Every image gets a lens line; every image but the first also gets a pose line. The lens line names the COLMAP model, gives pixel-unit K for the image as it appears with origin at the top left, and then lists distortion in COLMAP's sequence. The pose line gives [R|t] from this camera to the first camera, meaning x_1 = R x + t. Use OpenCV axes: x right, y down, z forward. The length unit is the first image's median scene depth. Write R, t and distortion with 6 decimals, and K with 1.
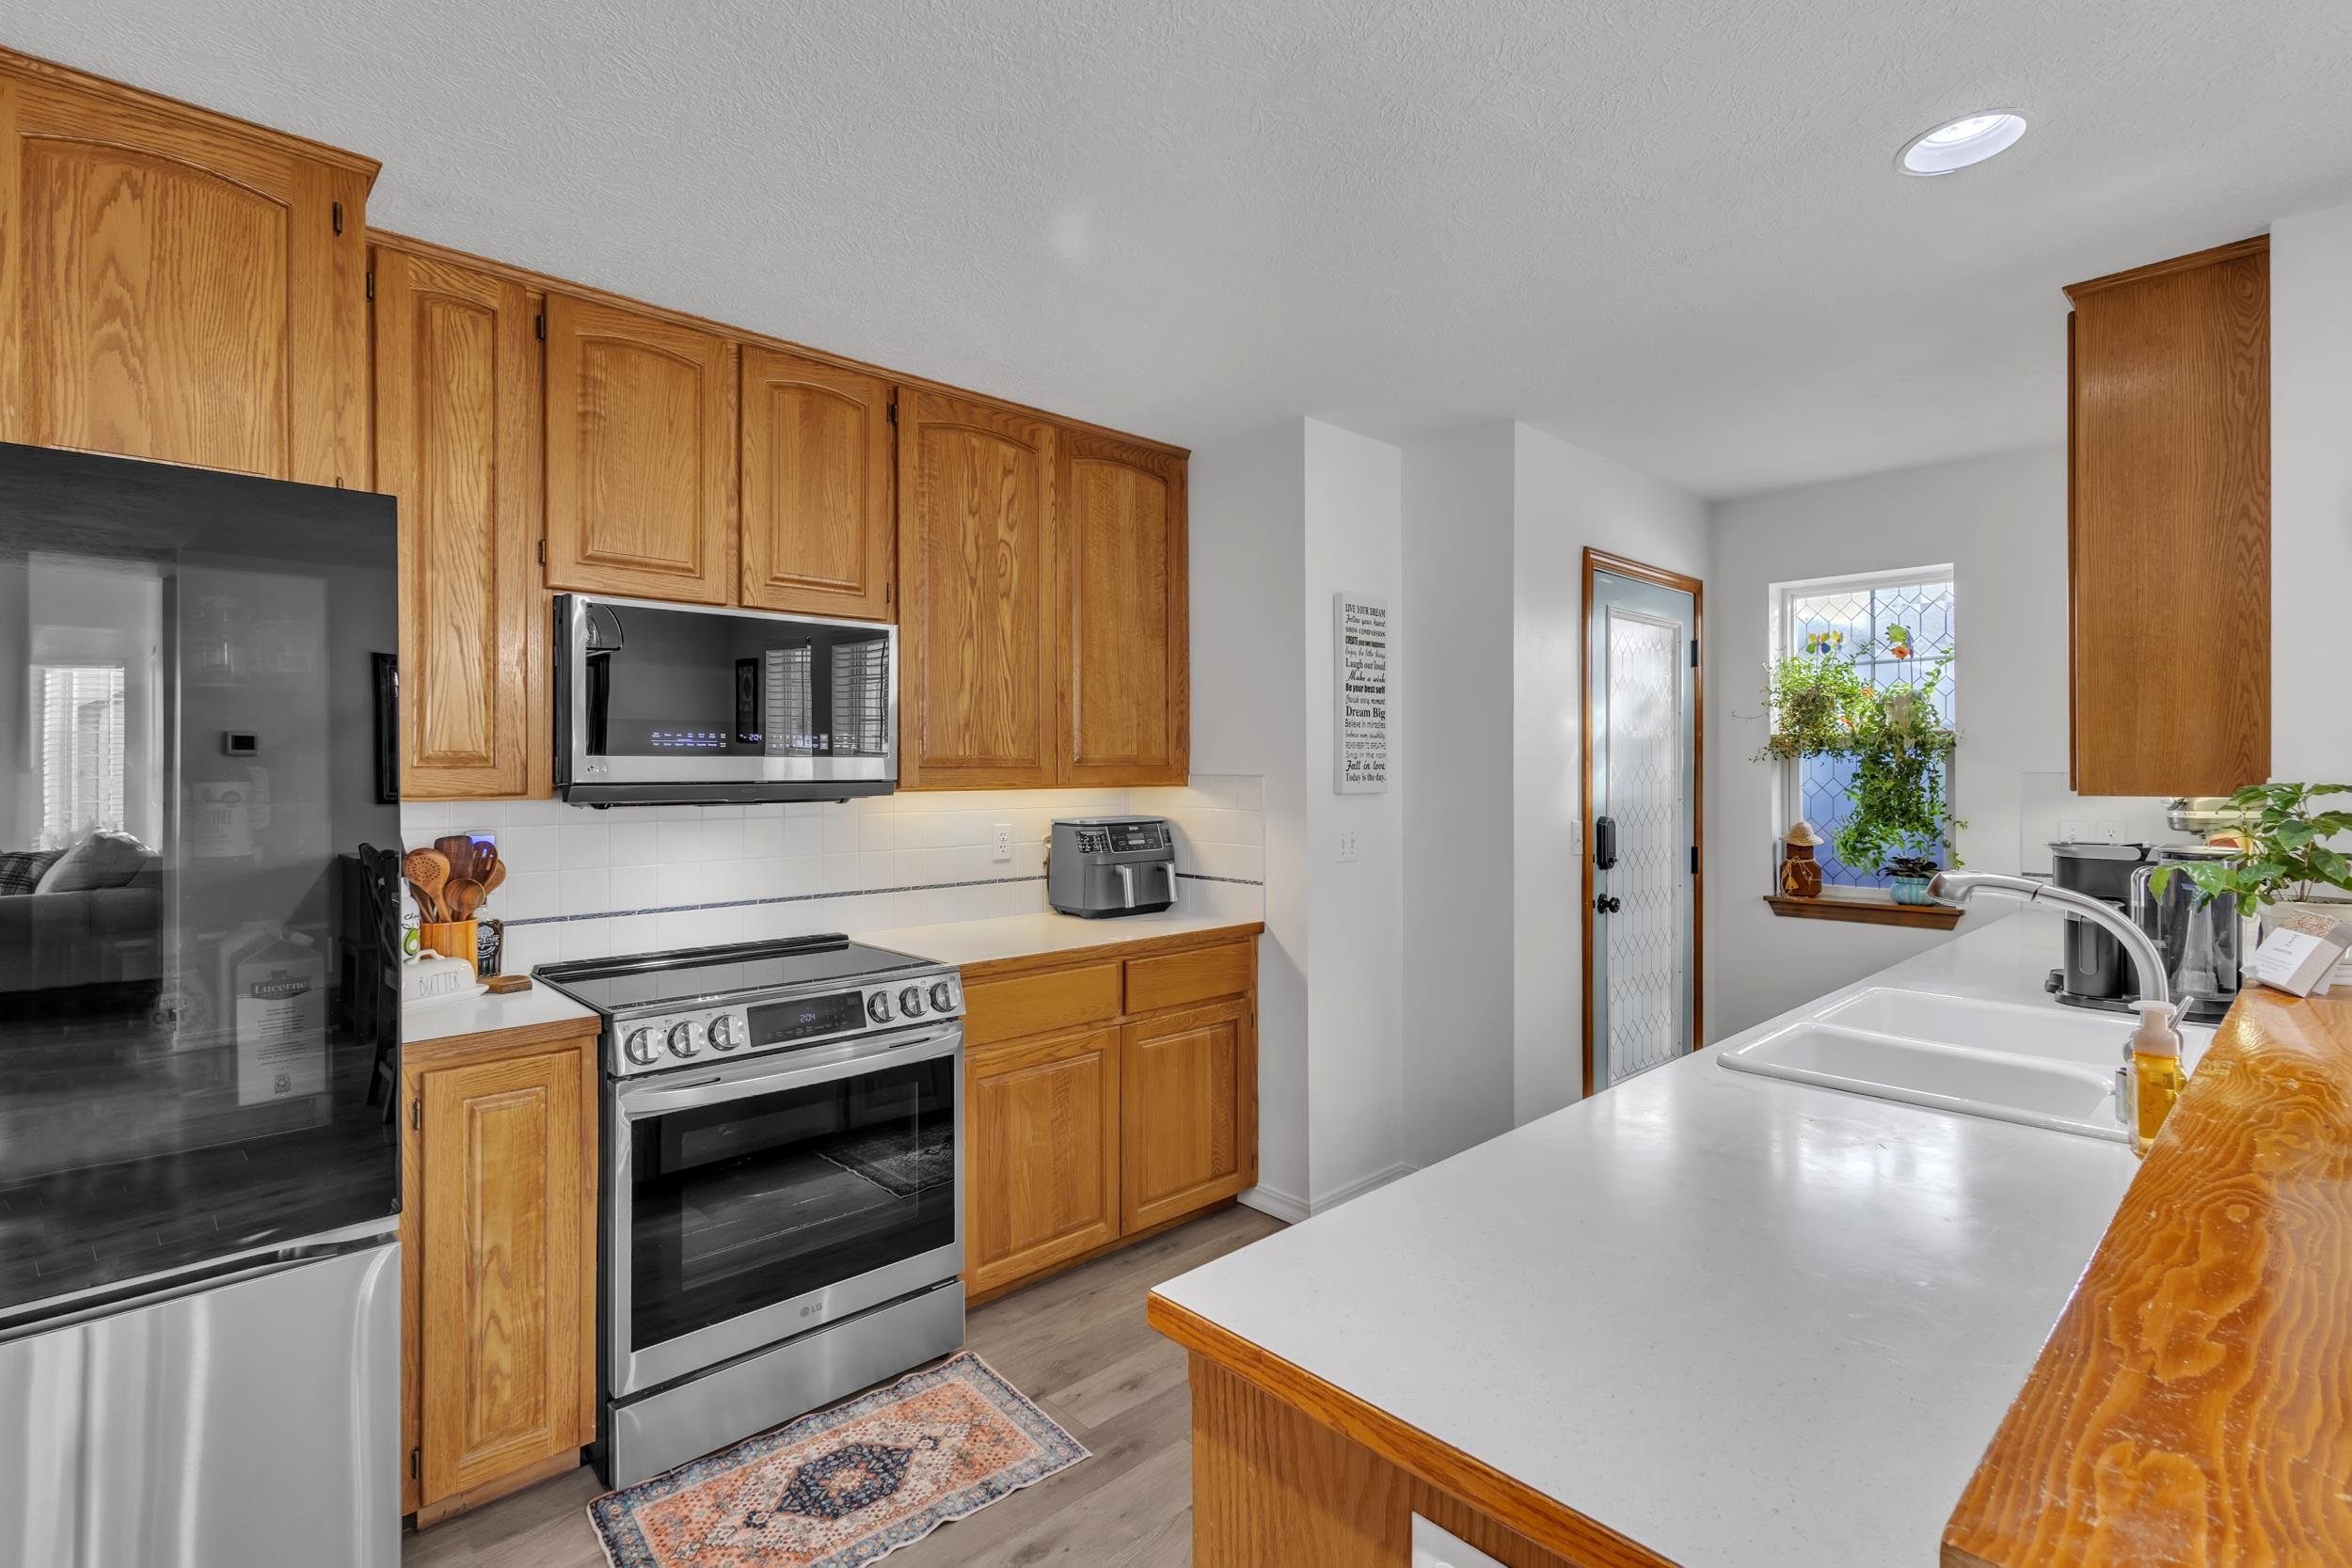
lens RADIAL K [[1096.1, 0, 1176.6], [0, 1096.1, 764.2], [0, 0, 1]] dist [0.002910, 0.000512]
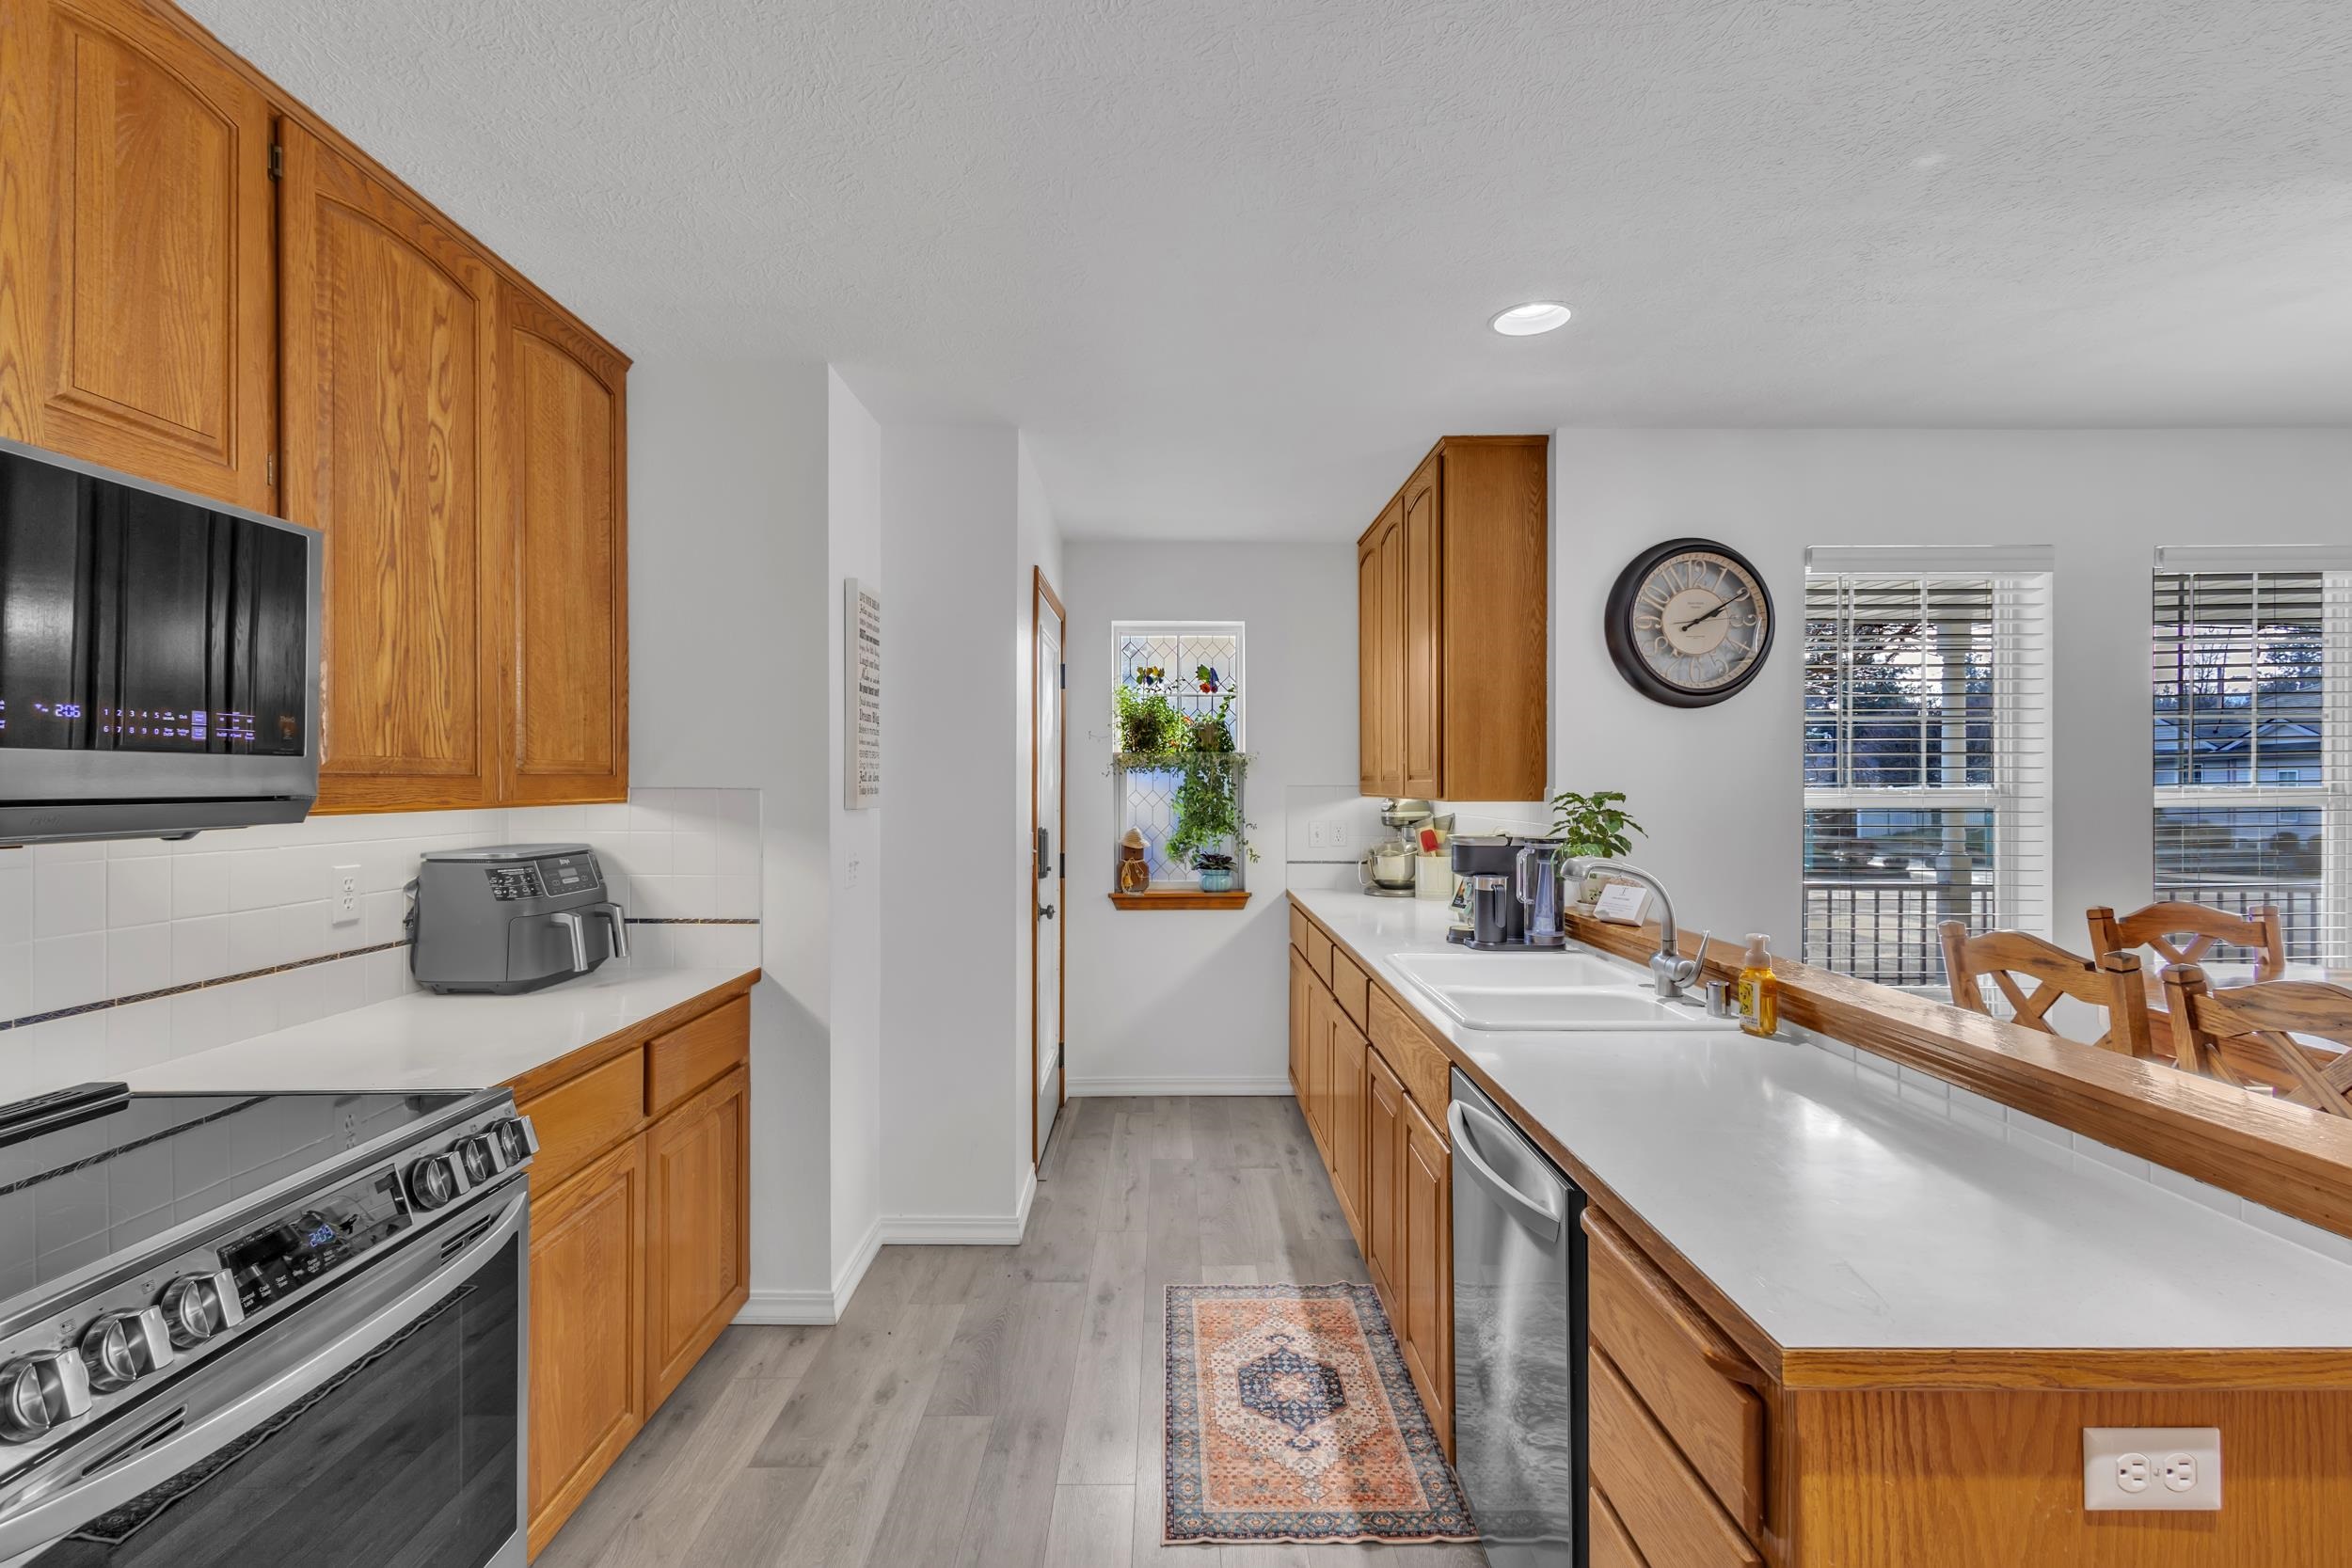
lens RADIAL K [[1089.6, 0, 1176.0], [0, 1089.6, 784.0], [0, 0, 1]] dist [0.003963, -0.000386]
pose [[0.679111, 0.001767, 0.734033, -0.315571], [-0.005865, 0.999978, 0.003019, 0.002834], [-0.734012, -0.006355, 0.679107, 0.230628]]
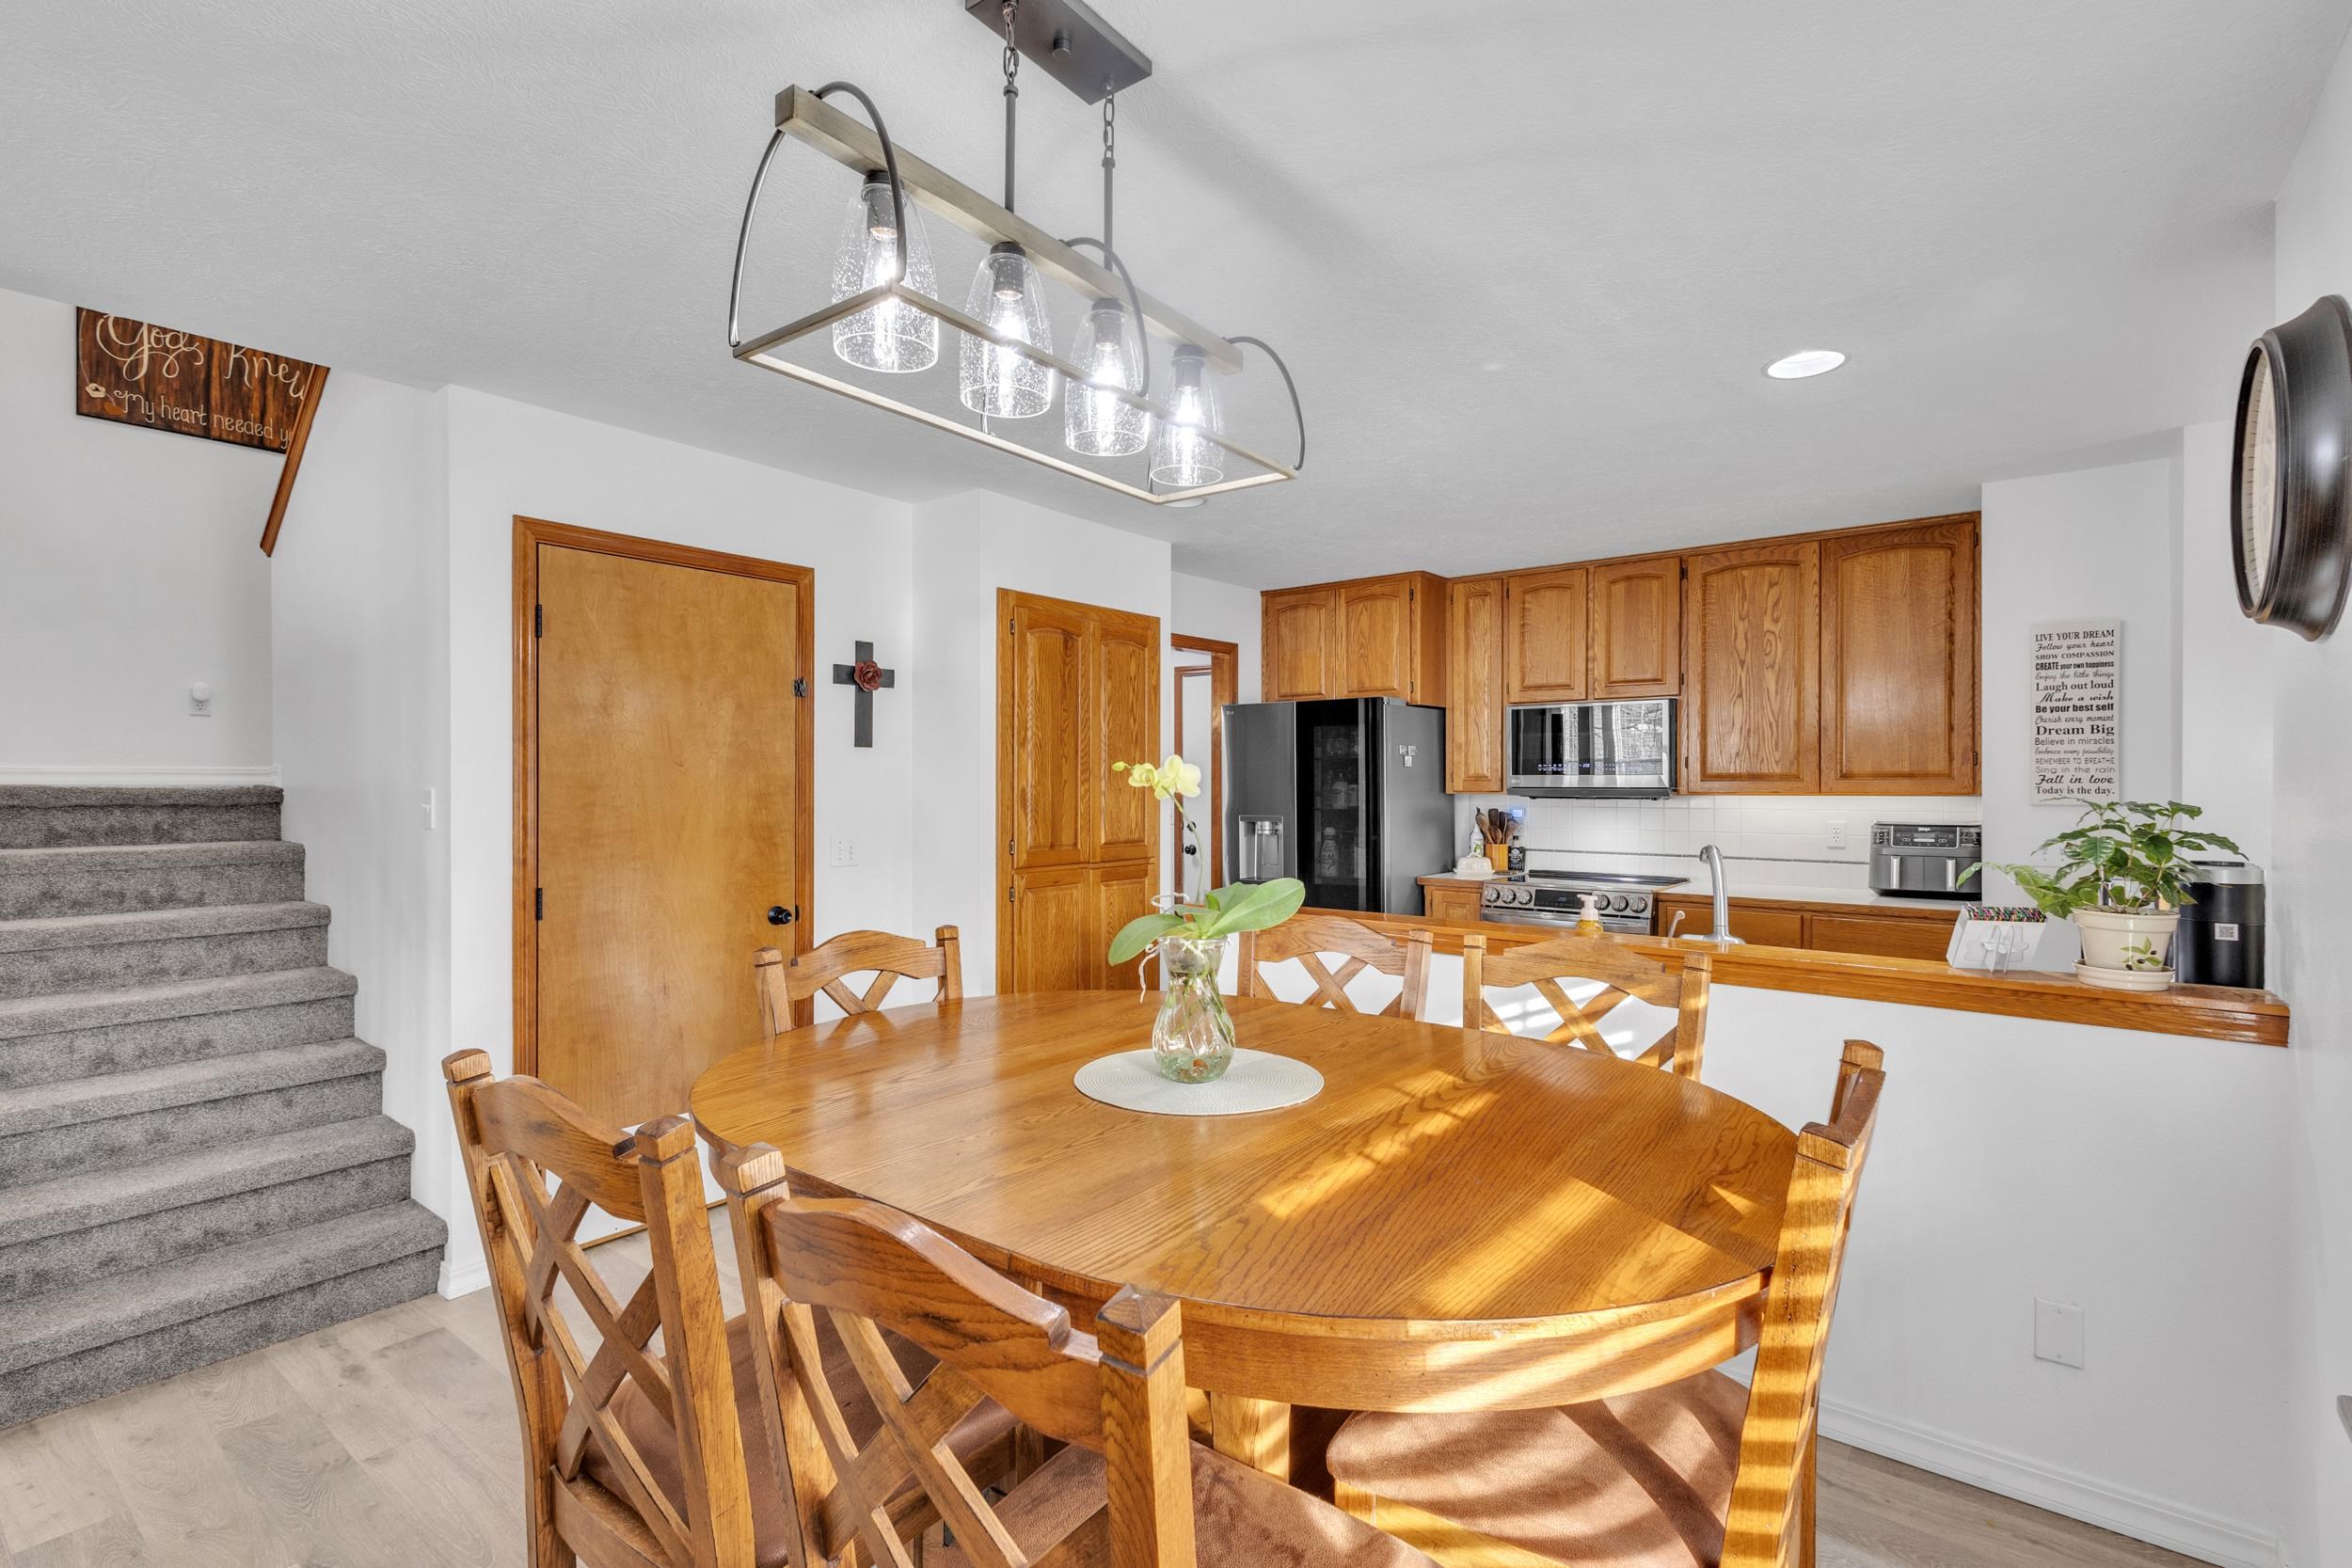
lens RADIAL K [[1045.7, 0, 1176.0], [0, 1045.7, 784.0], [0, 0, 1]] dist [-0.010159, -0.000110]
pose [[0.154115, 0.004902, -0.988041, 1.081566], [0.002050, 0.999984, 0.005281, -0.001582], [0.988051, -0.002839, 0.154102, -0.031037]]
